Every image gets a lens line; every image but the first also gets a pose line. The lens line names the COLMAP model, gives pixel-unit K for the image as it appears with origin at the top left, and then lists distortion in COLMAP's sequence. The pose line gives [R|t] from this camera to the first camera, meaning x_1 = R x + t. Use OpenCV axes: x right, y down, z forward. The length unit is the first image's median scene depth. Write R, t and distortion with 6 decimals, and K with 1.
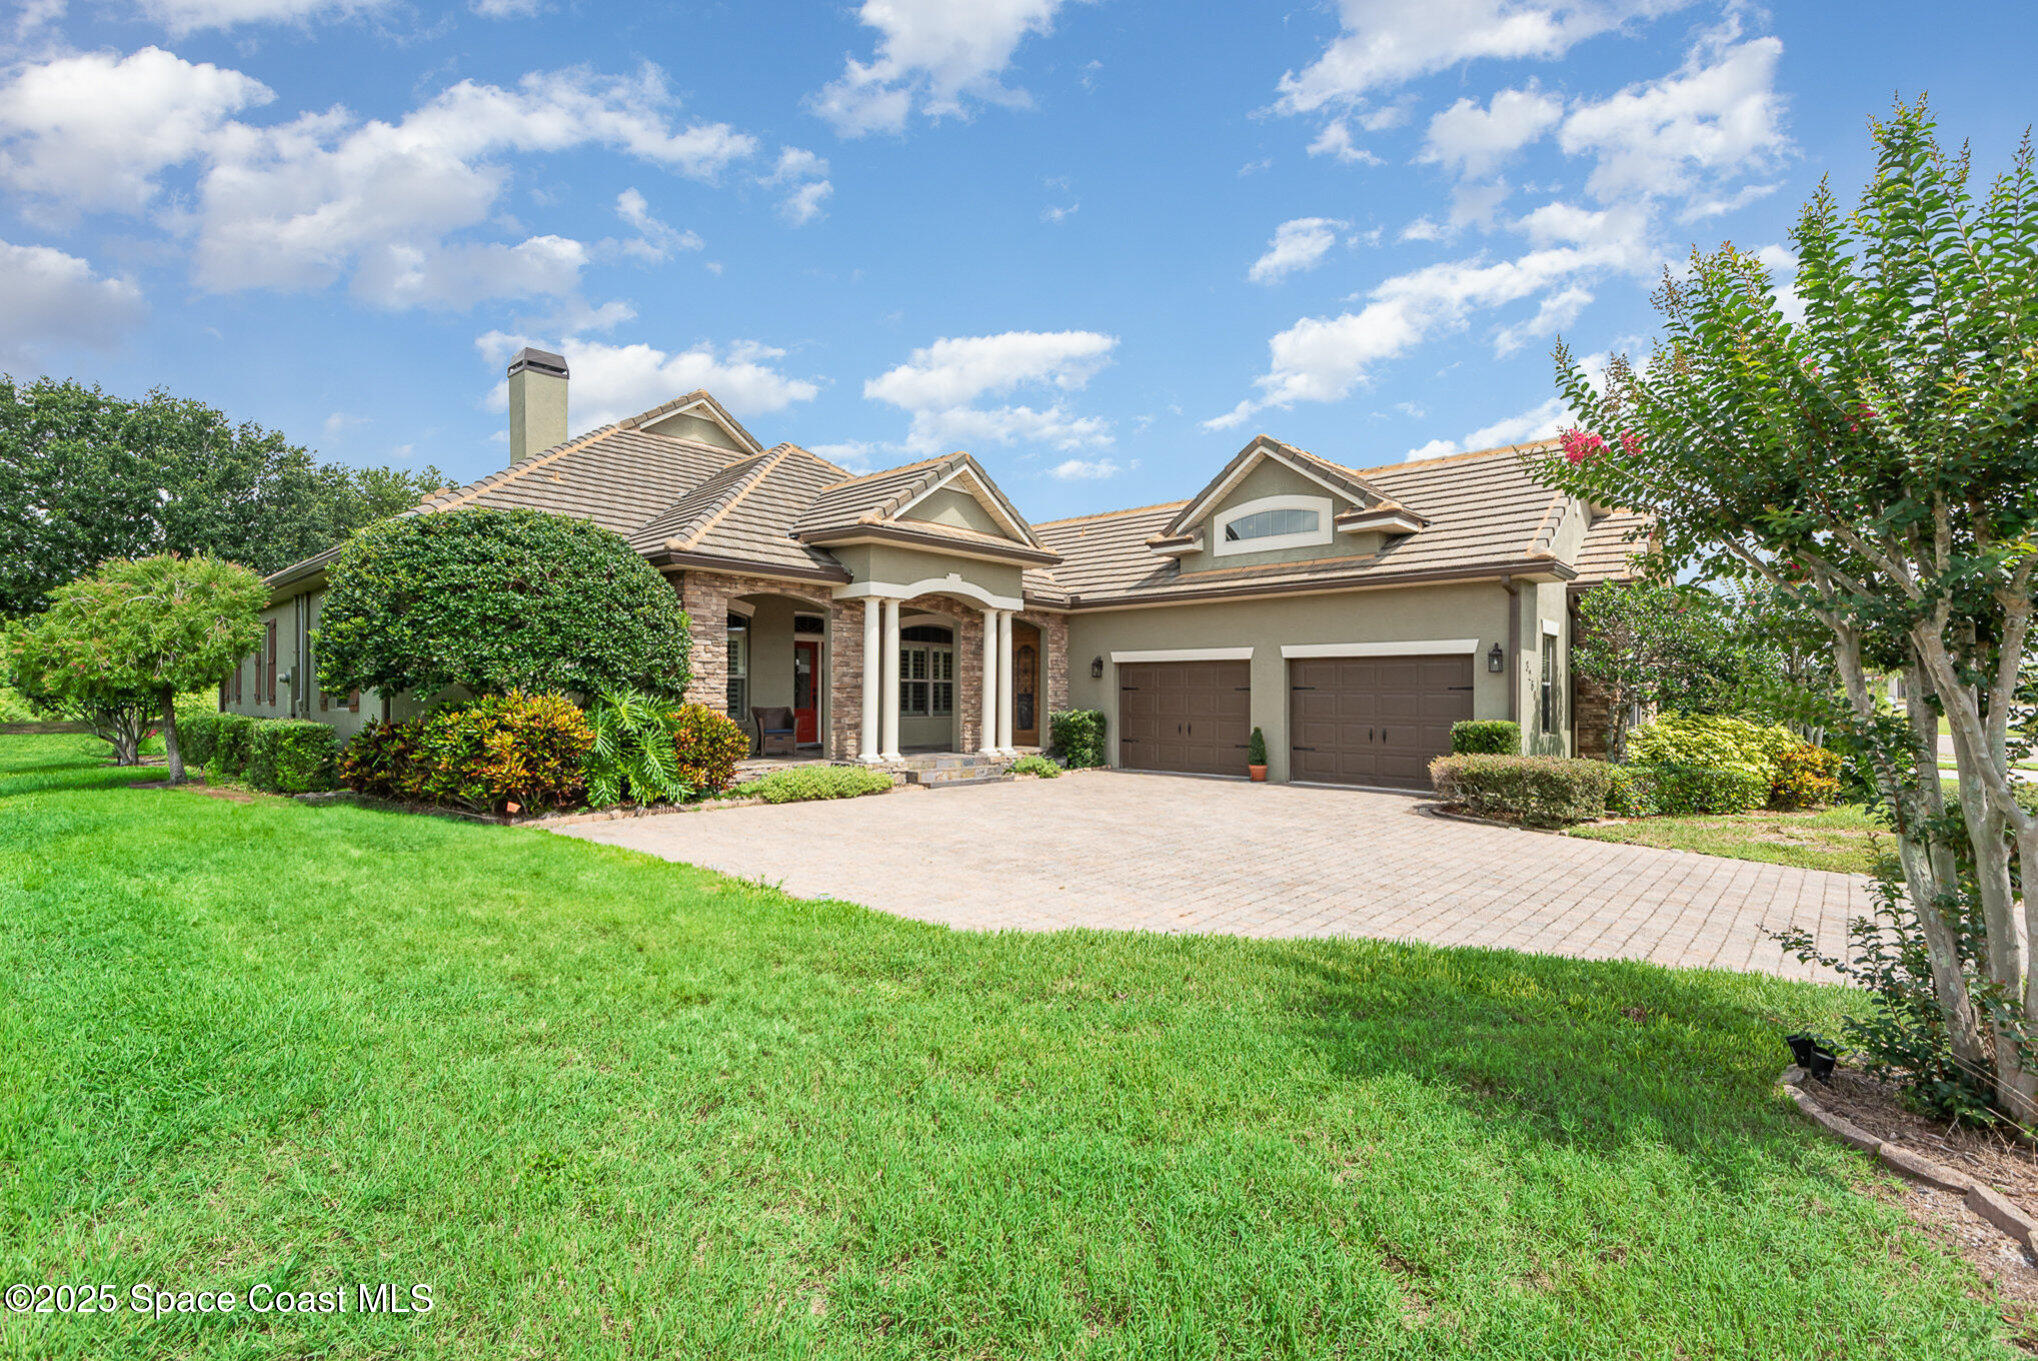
lens RADIAL K [[915.0, 0, 1016.8], [0, 915.0, 689.2], [0, 0, 1]] dist [0.018929, -0.006166]
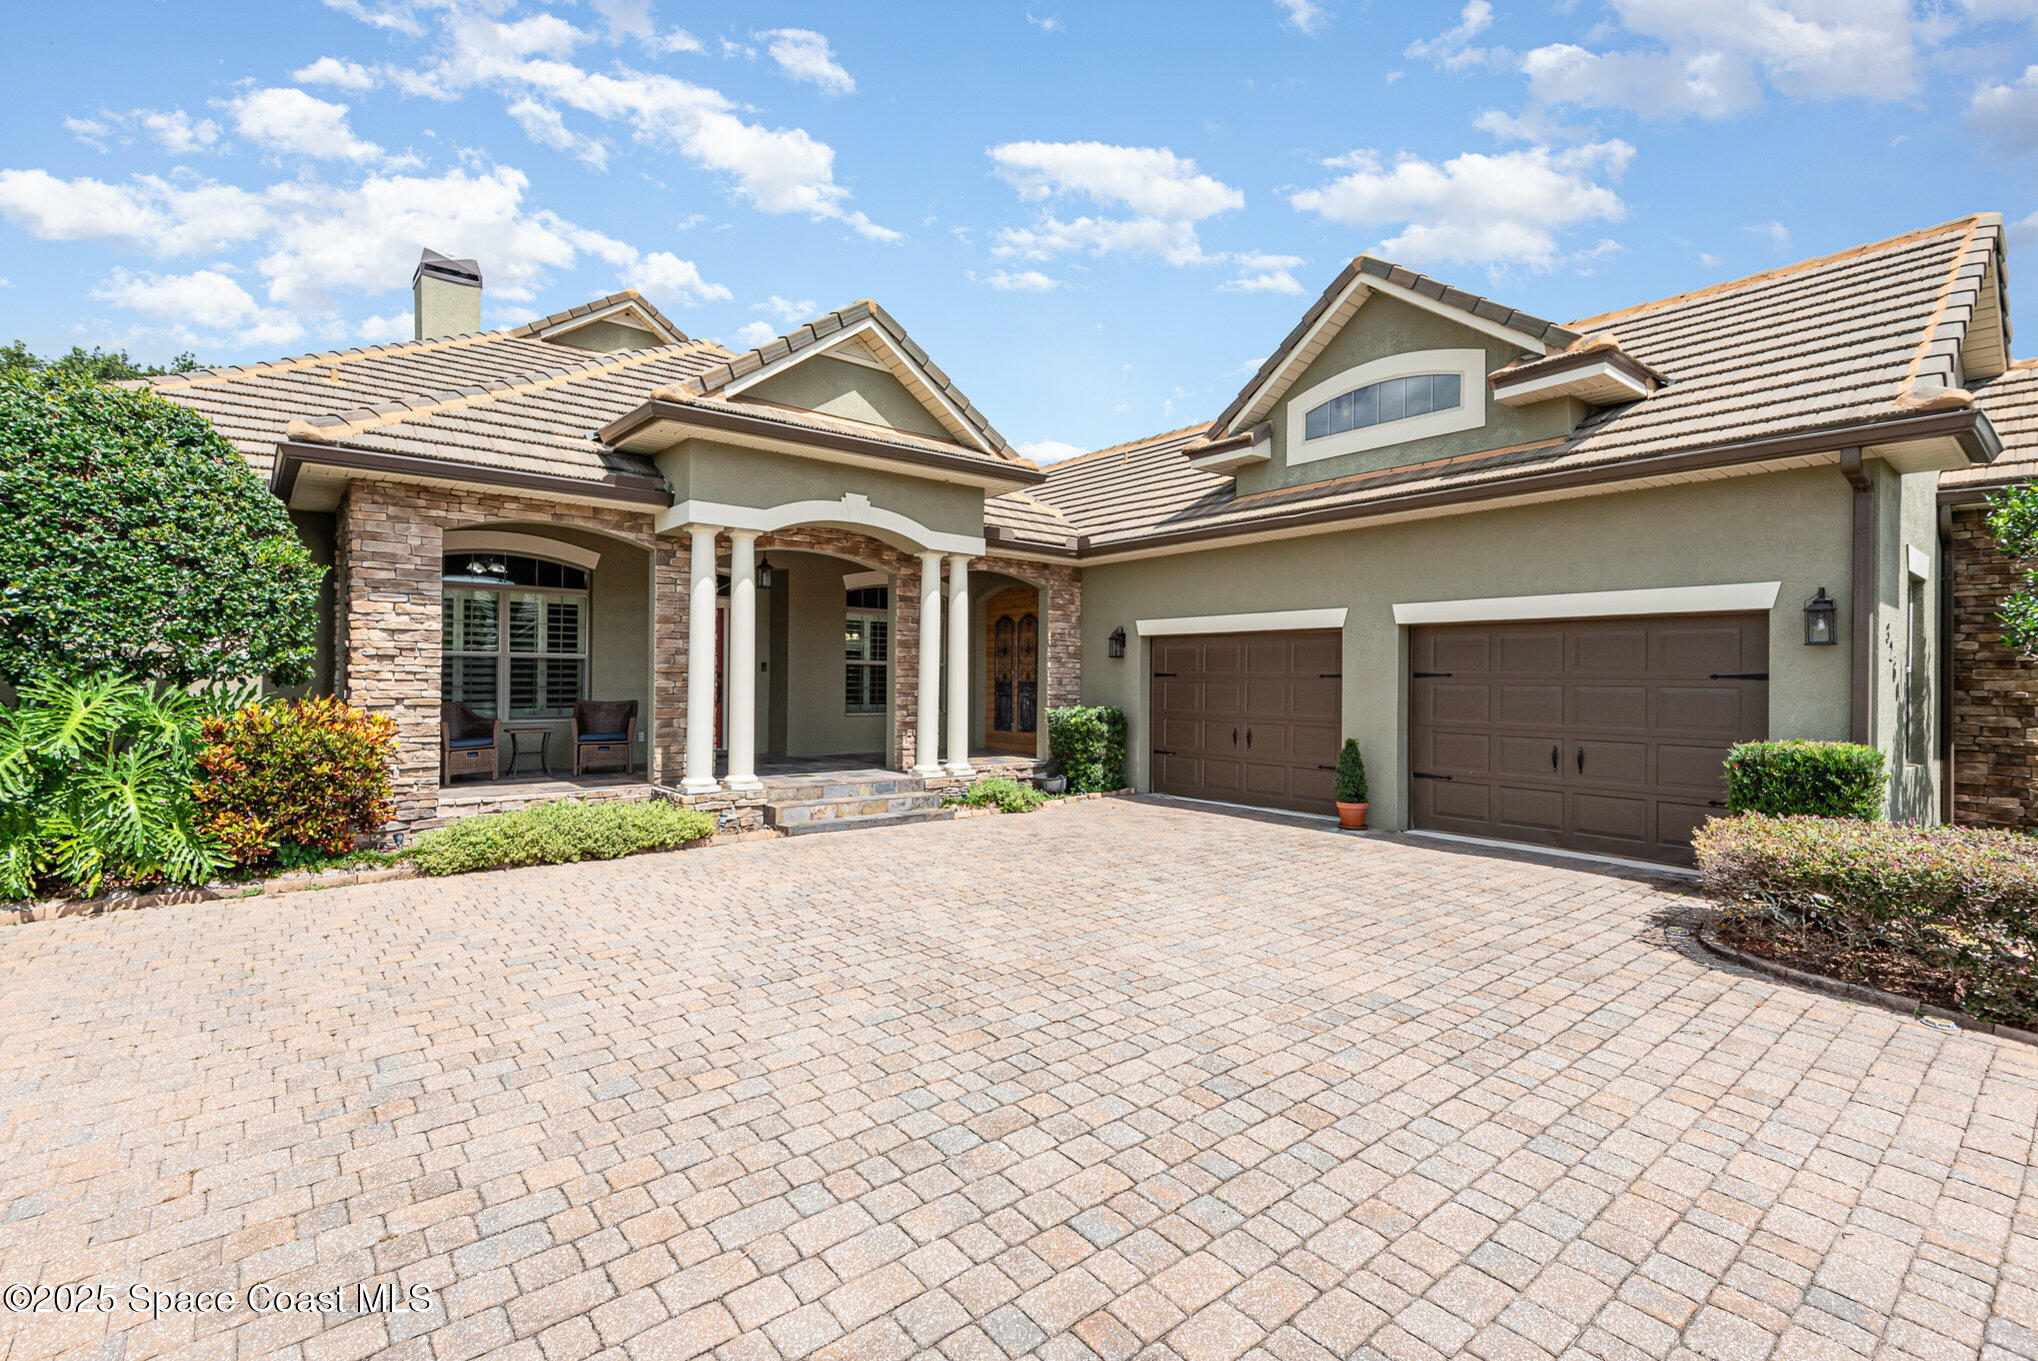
lens RADIAL K [[915.0, 0, 1024.0], [0, 915.0, 683.0], [0, 0, 1]] dist [0.018929, -0.006166]
pose [[0.989786, 0.004010, -0.142507, 0.134358], [-0.002747, 0.999955, 0.009062, -0.000747], [0.142537, -0.008578, 0.989752, 0.368207]]
